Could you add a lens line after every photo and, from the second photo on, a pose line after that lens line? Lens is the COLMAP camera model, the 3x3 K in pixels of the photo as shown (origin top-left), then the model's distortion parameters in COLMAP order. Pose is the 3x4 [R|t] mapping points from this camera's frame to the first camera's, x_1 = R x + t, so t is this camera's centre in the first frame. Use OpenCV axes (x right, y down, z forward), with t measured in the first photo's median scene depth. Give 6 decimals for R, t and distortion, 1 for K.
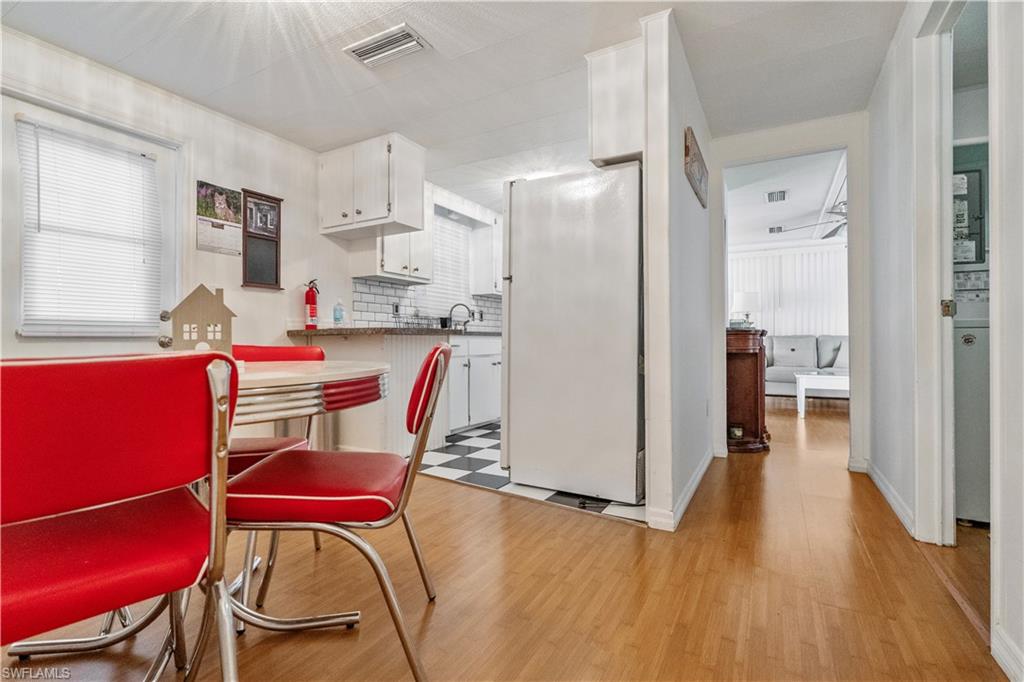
lens RADIAL K [[474.6, 0, 504.7], [0, 474.6, 338.0], [0, 0, 1]] dist [-0.003973, 0.001415]
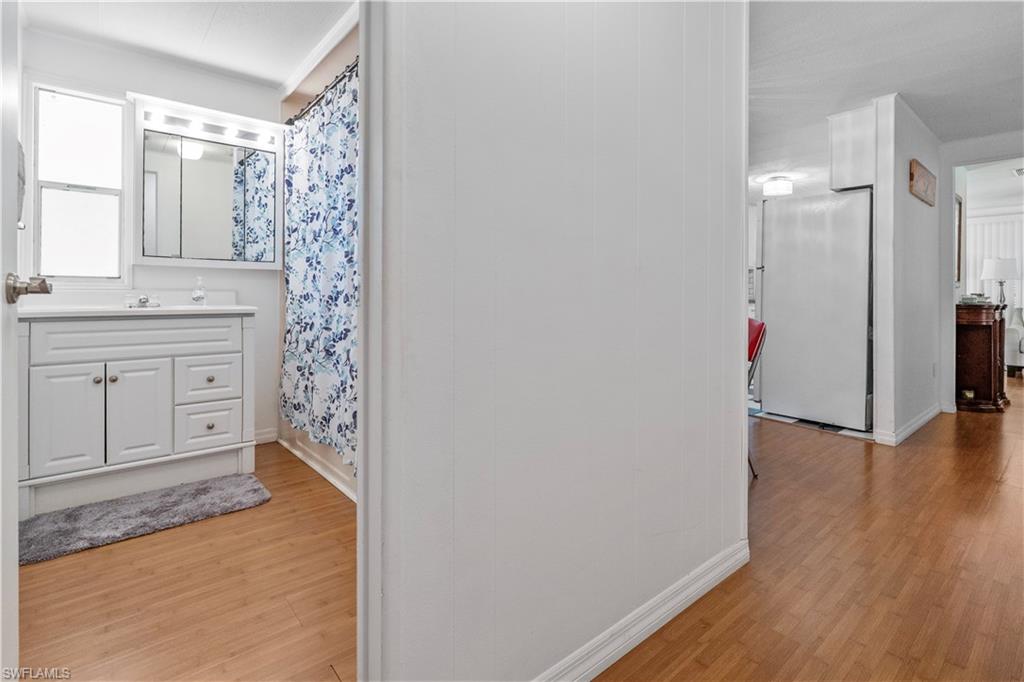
lens RADIAL K [[508.6, 0, 514.1], [0, 508.6, 291.2], [0, 0, 1]] dist [0.000652, 0.000900]
pose [[0.946211, 0.010195, -0.323391, -0.210540], [-0.011706, 0.999928, -0.002726, -0.046054], [0.323339, 0.006365, 0.946262, -0.718975]]
